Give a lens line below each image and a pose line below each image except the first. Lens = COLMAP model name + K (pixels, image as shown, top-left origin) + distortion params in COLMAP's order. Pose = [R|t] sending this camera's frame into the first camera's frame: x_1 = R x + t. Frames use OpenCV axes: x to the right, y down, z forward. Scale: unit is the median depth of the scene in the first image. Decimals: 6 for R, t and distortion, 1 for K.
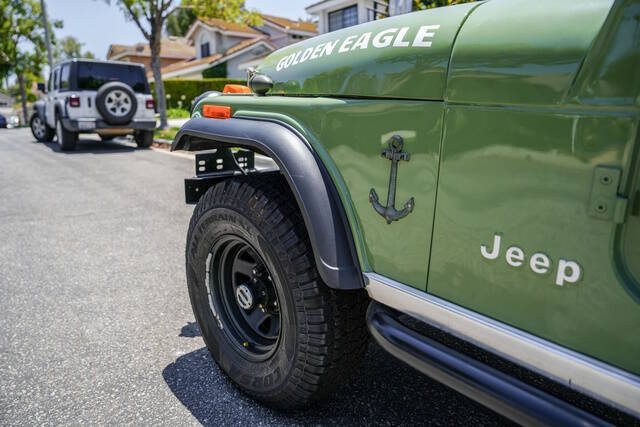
lens RADIAL K [[439.0, 0, 320.0], [0, 439.0, 213.5], [0, 0, 1]] dist [-0.095379, 0.068474]
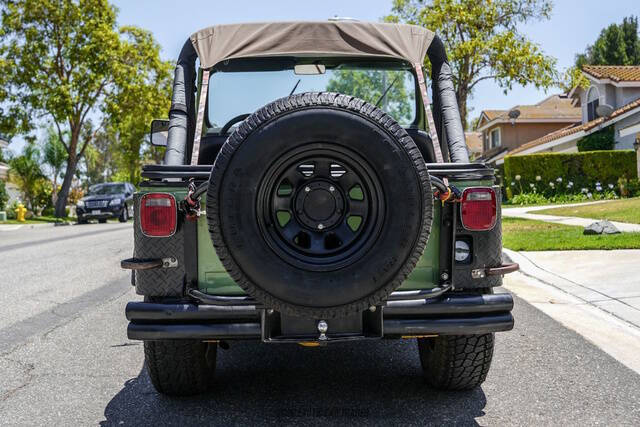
lens RADIAL K [[688.4, 0, 320.0], [0, 688.4, 213.5], [0, 0, 1]] dist [-0.075673, 0.025248]
pose [[0.758972, 0.001770, -0.651120, 0.303812], [-0.137105, 0.978010, -0.157157, 0.047323], [0.636524, 0.208550, 0.742525, -0.170310]]
